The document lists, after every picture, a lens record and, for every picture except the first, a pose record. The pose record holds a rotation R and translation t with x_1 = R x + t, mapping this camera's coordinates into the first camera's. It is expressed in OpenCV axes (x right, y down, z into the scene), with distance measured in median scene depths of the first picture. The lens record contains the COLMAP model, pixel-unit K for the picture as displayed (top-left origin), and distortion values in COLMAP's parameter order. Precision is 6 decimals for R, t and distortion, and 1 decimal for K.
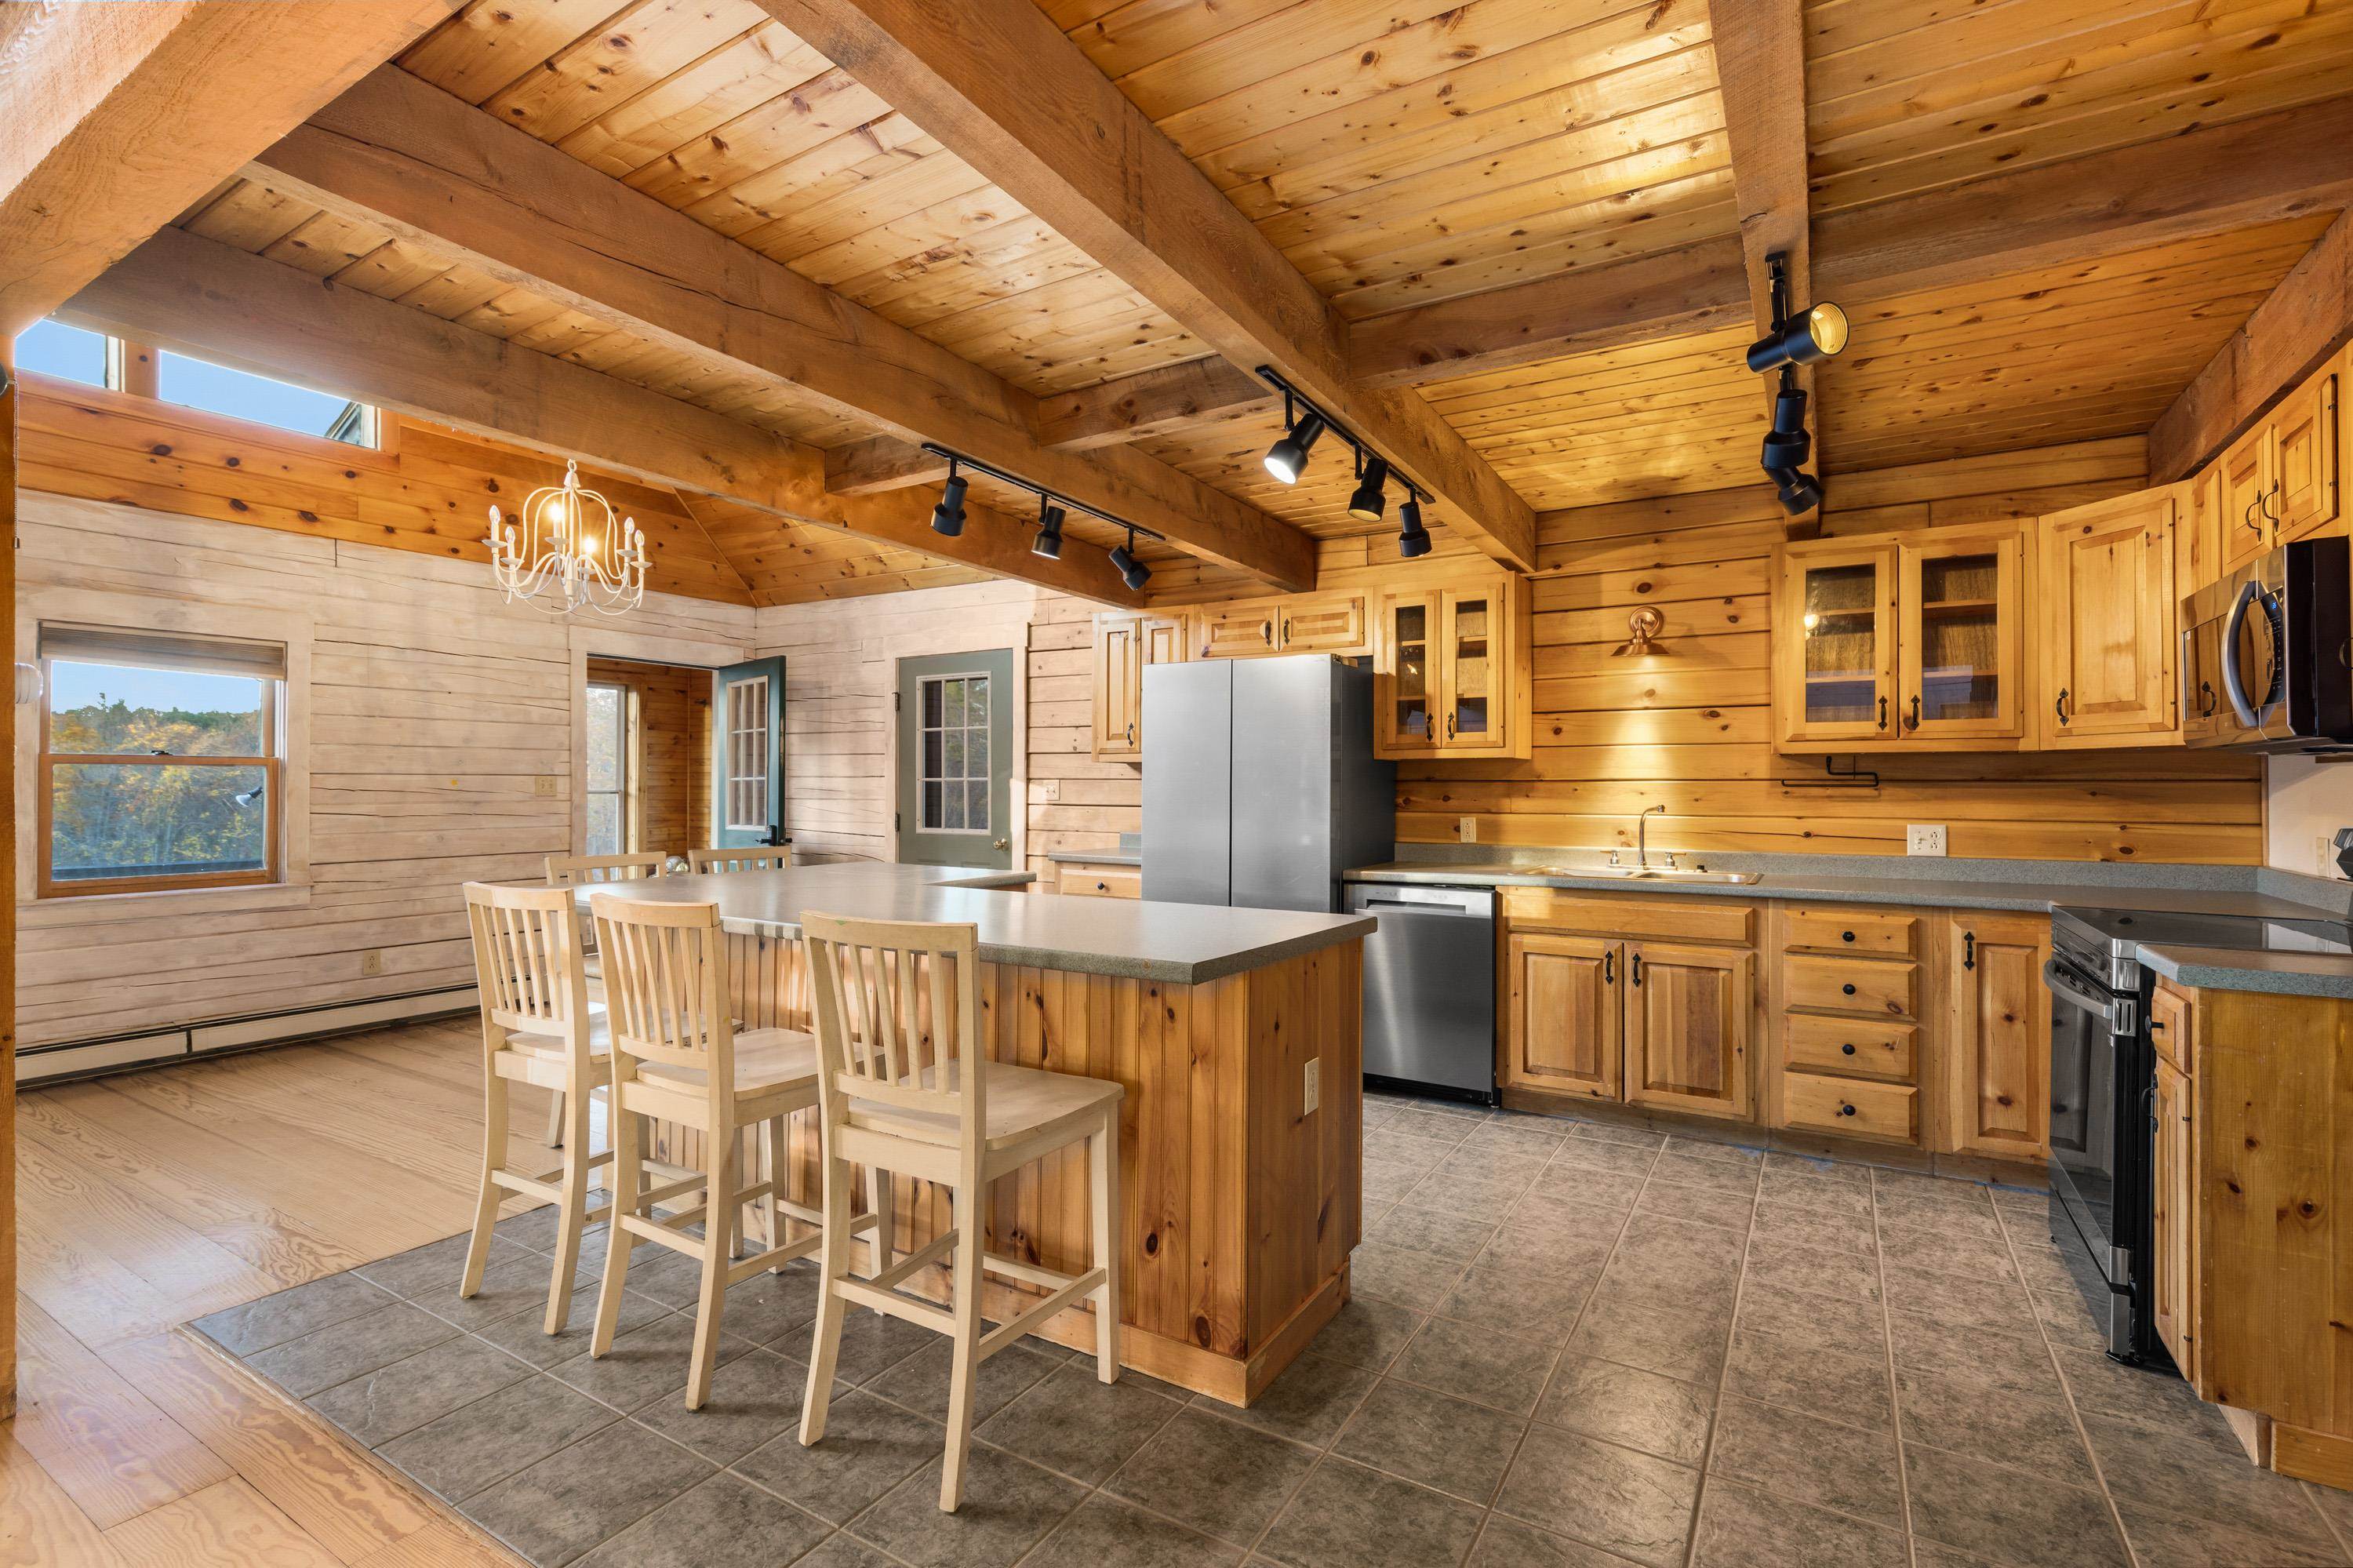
lens RADIAL K [[1073.5, 0, 1176.5], [0, 1073.5, 784.0], [0, 0, 1]] dist [0.013586, -0.000229]
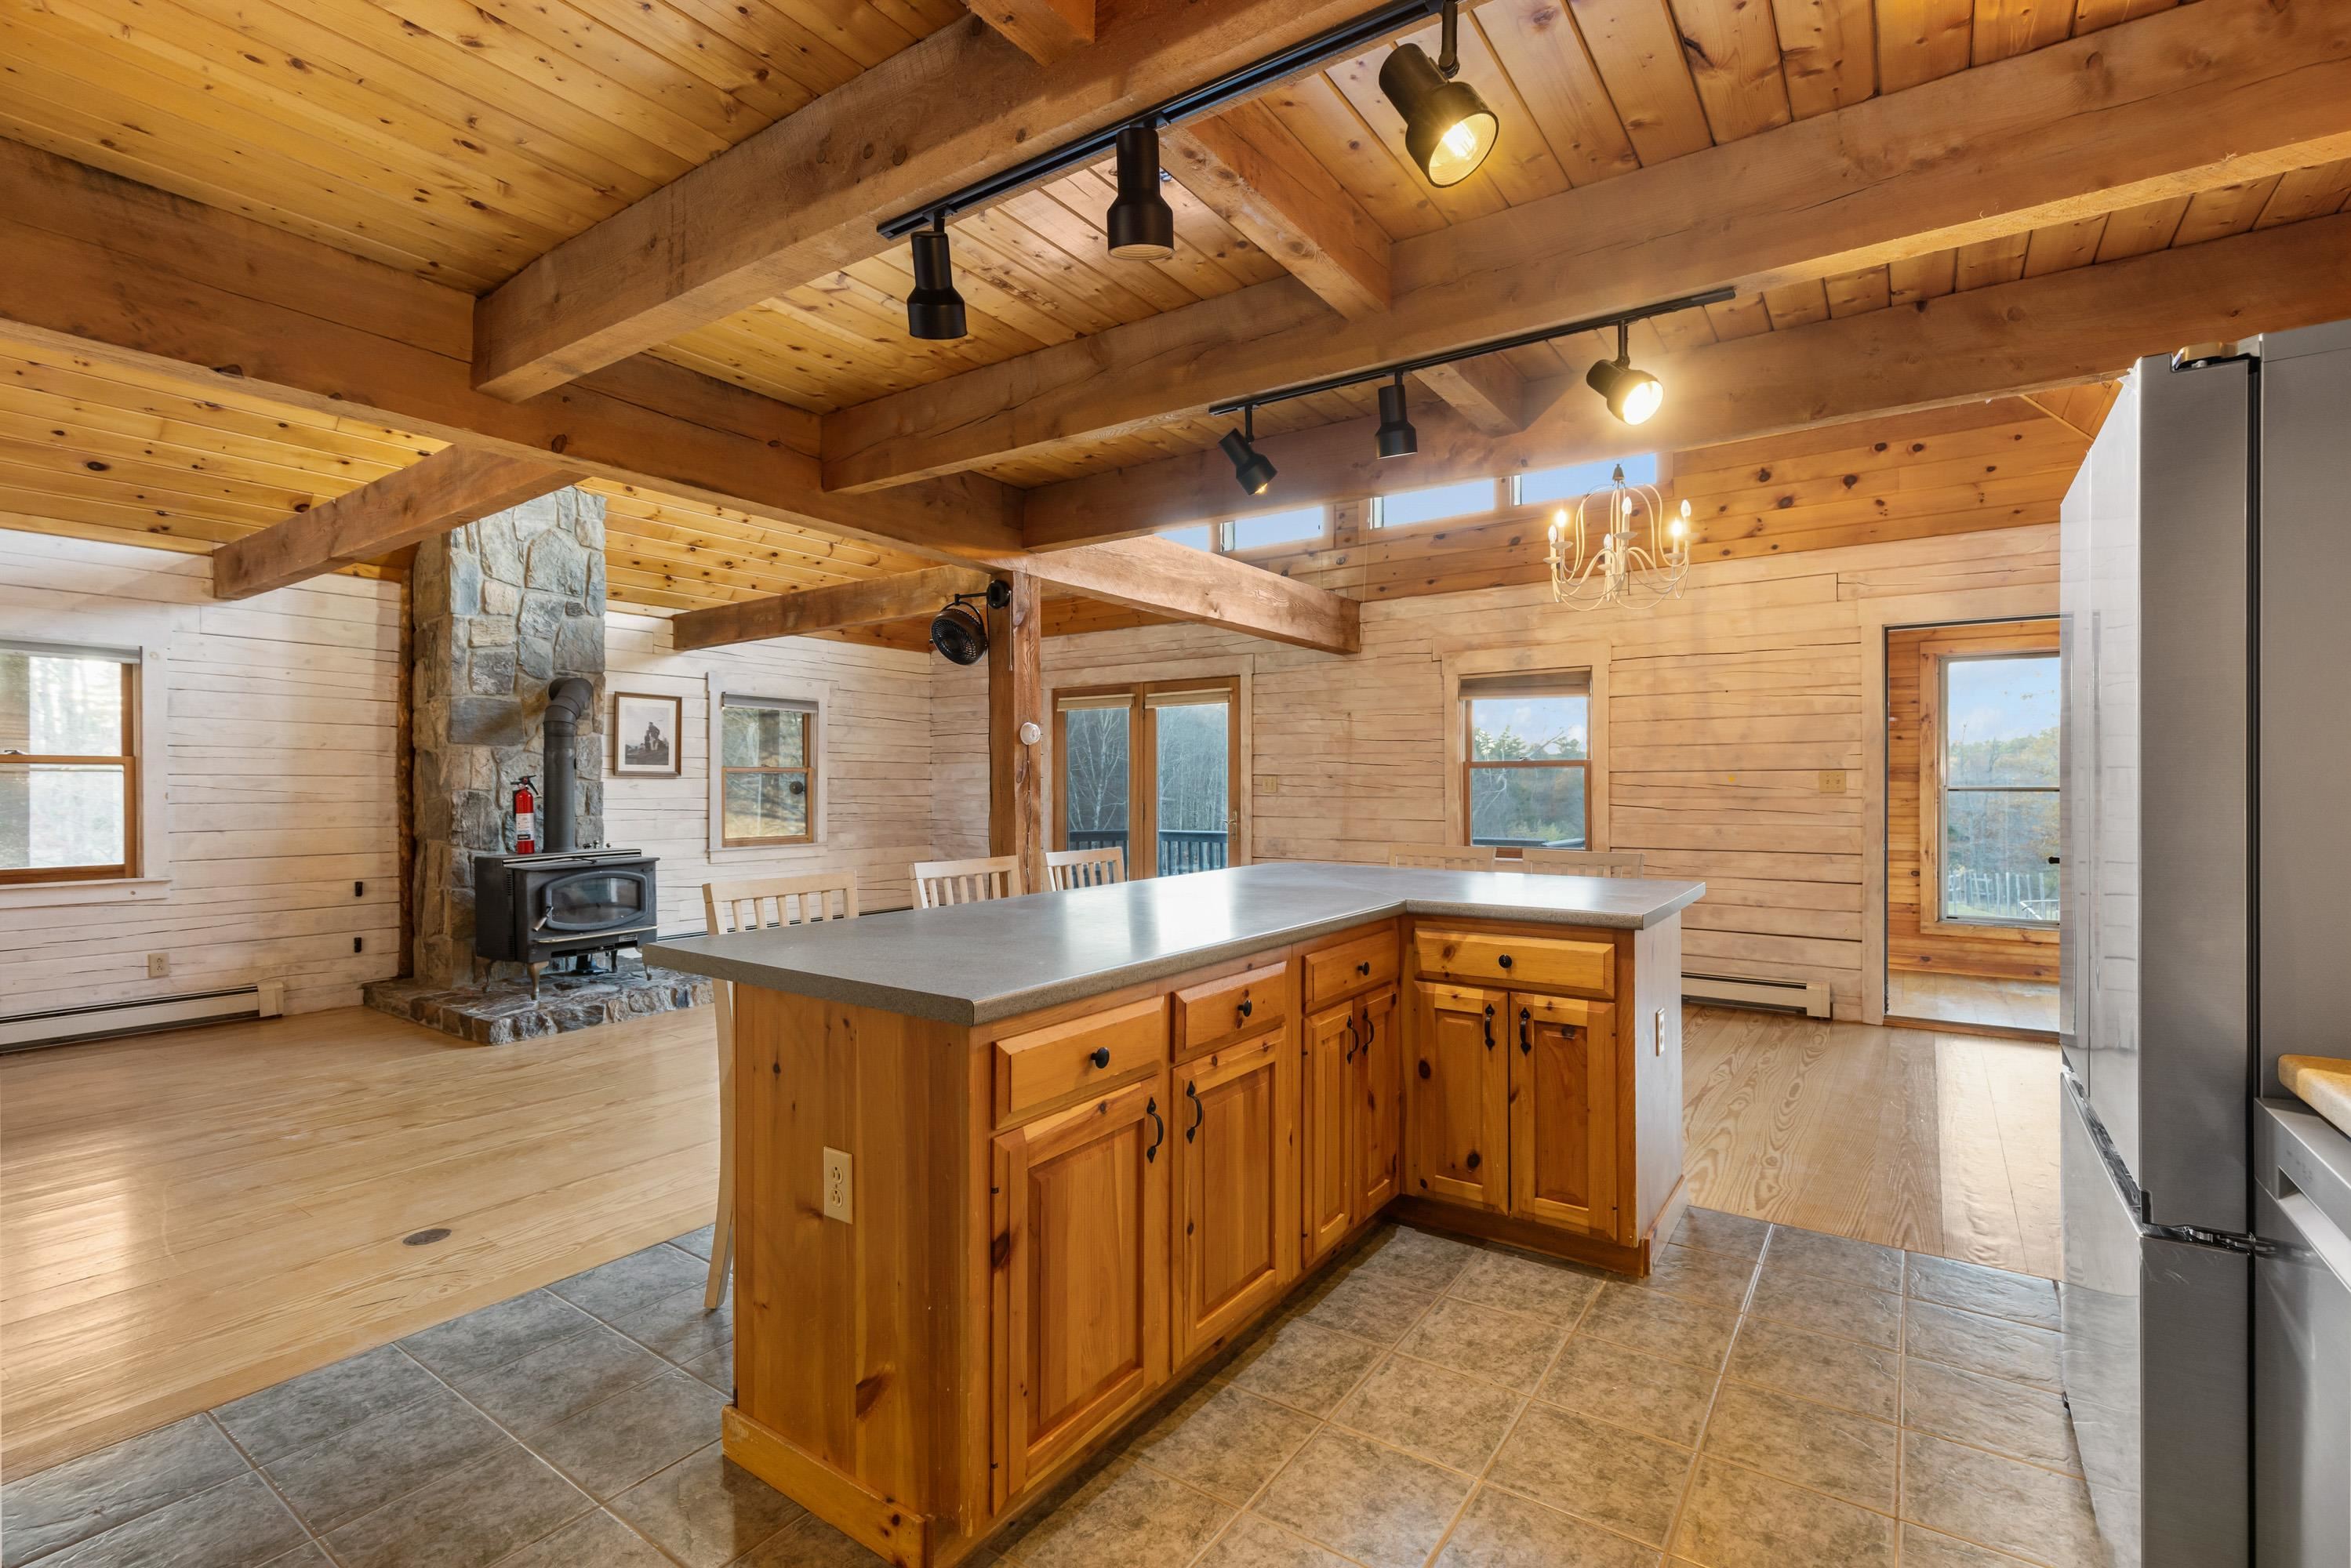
lens RADIAL K [[1052.5, 0, 1200.5], [0, 1052.5, 780.5], [0, 0, 1]] dist [0.003319, 0.000628]
pose [[-0.056579, -0.005419, -0.998383, 0.455027], [0.004030, 0.999976, -0.005656, 0.005239], [0.998390, -0.004343, -0.056555, 0.706370]]
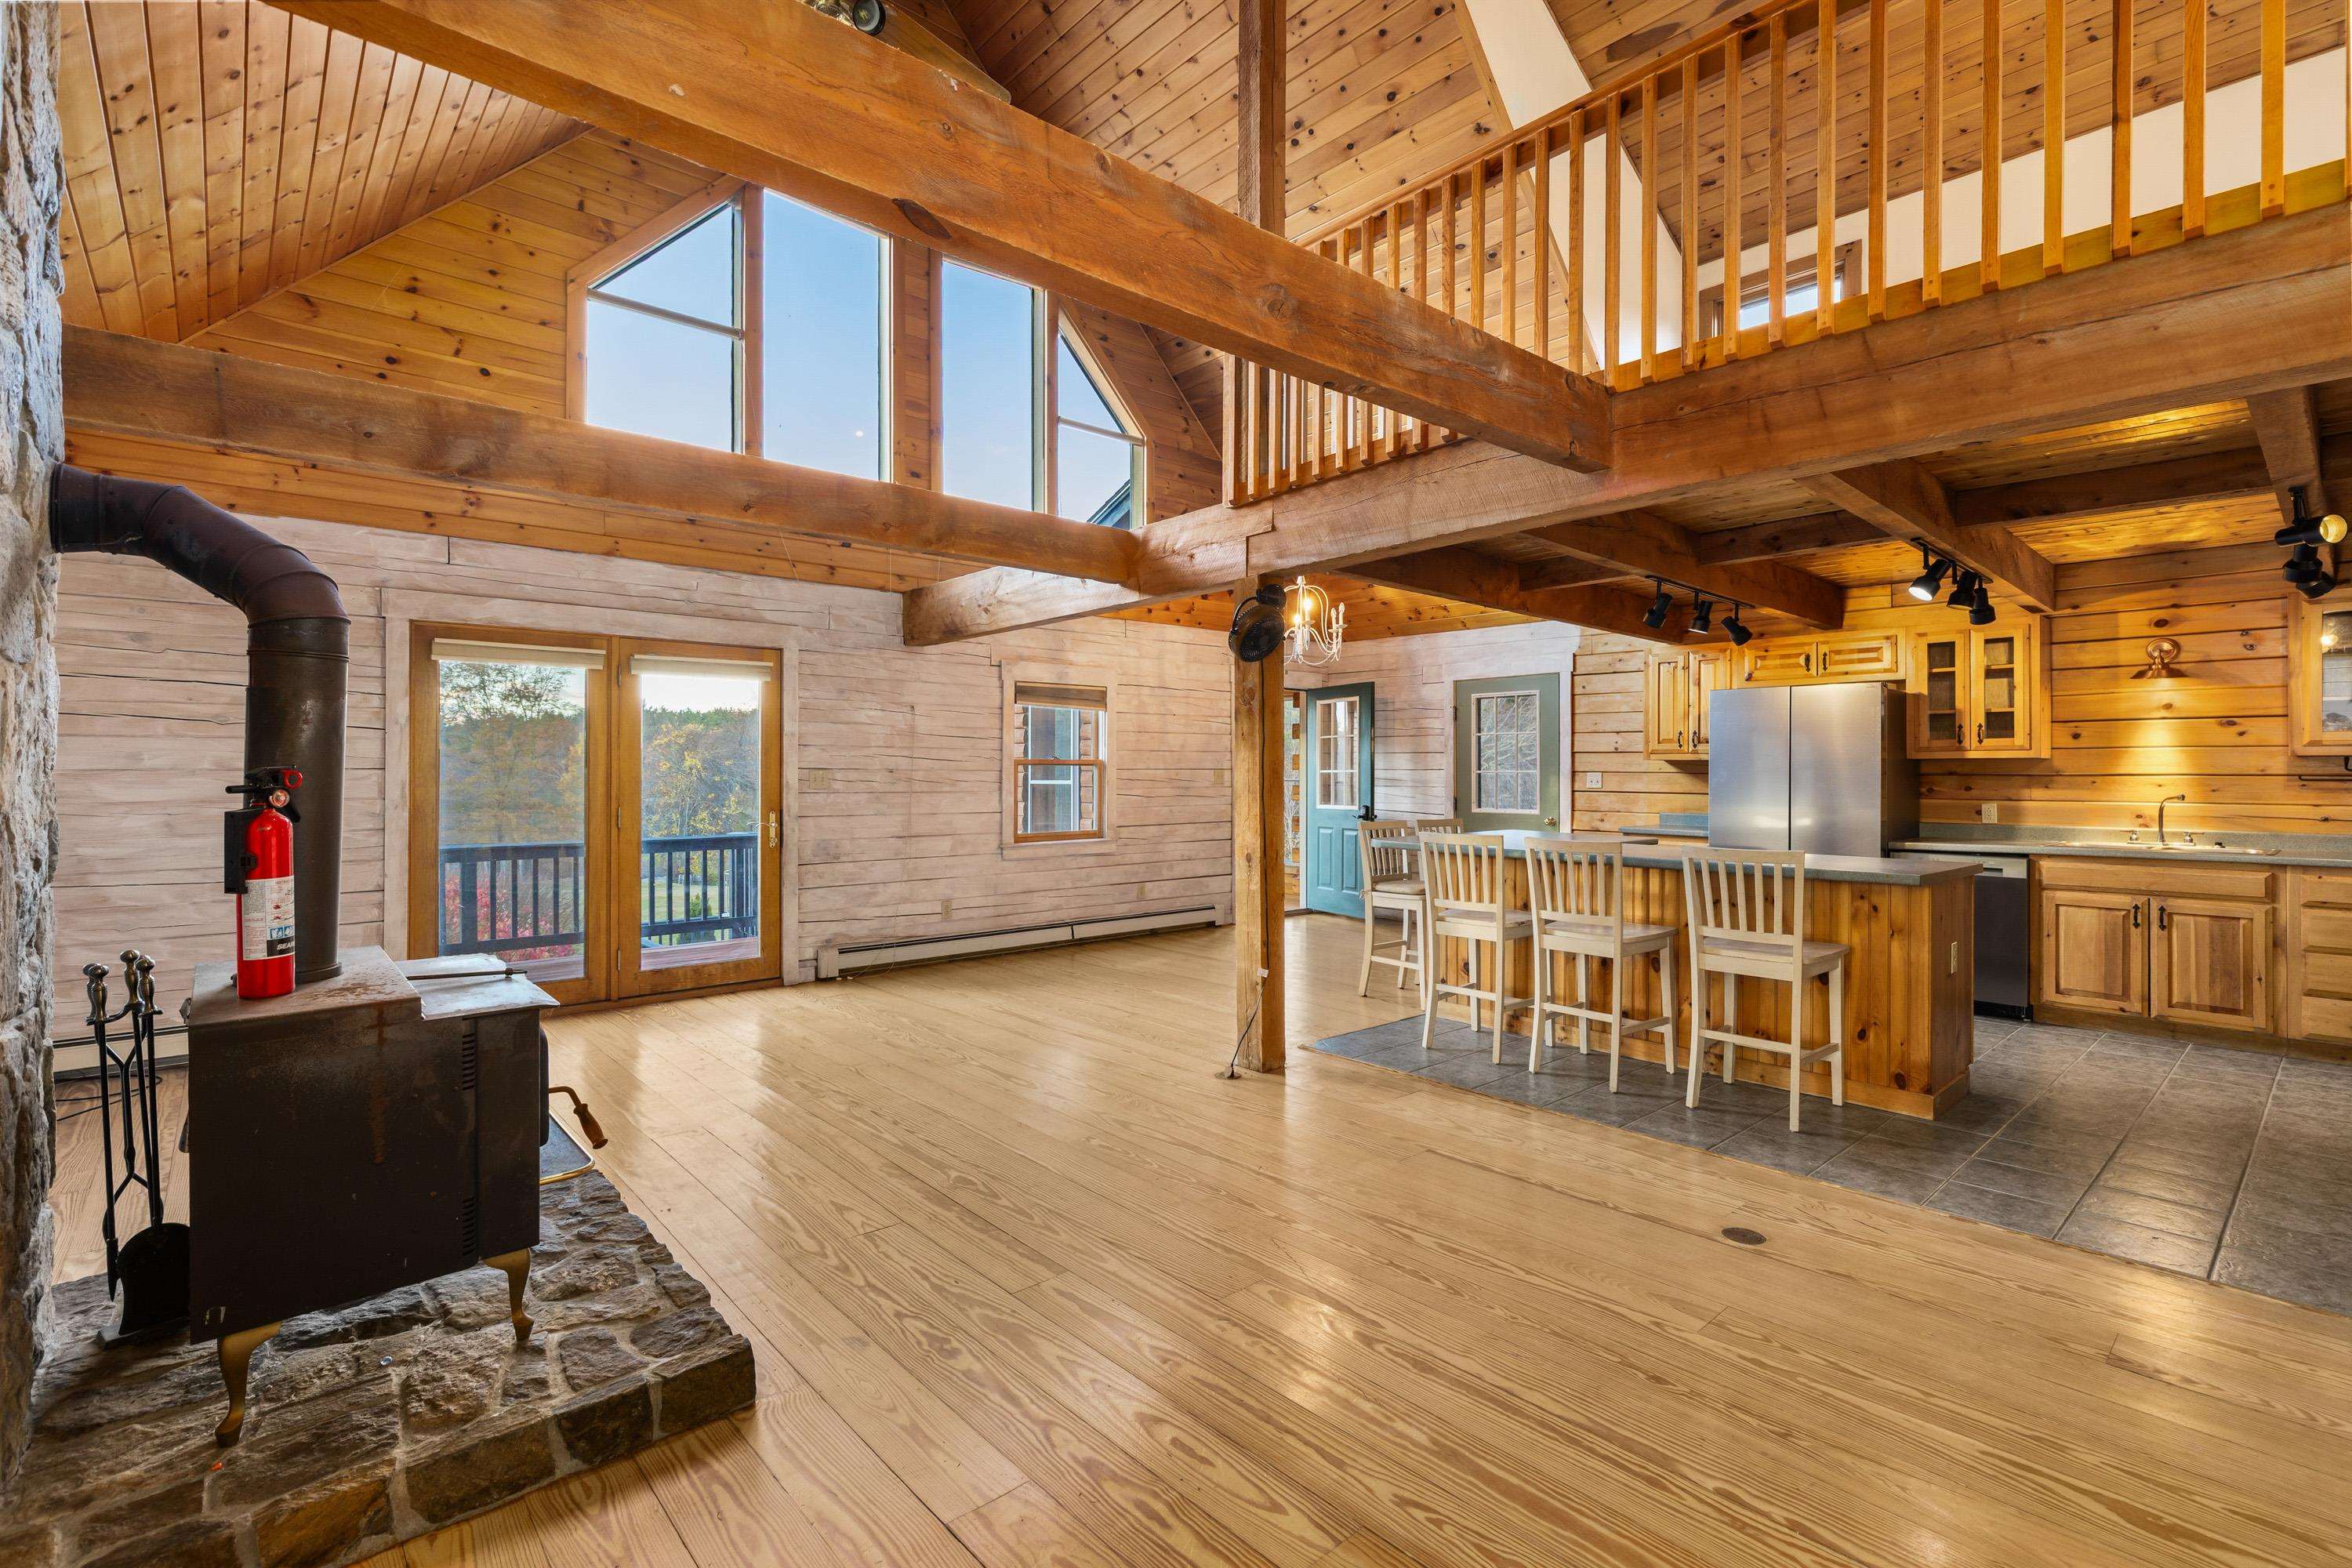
lens RADIAL K [[1065.4, 0, 1177.9], [0, 1065.4, 768.1], [0, 0, 1]] dist [0.004069, 0.000001]
pose [[0.956852, -0.001157, -0.290574, -0.302176], [0.000755, 0.999999, -0.001495, -0.010504], [0.290576, 0.001211, 0.956851, -0.530650]]
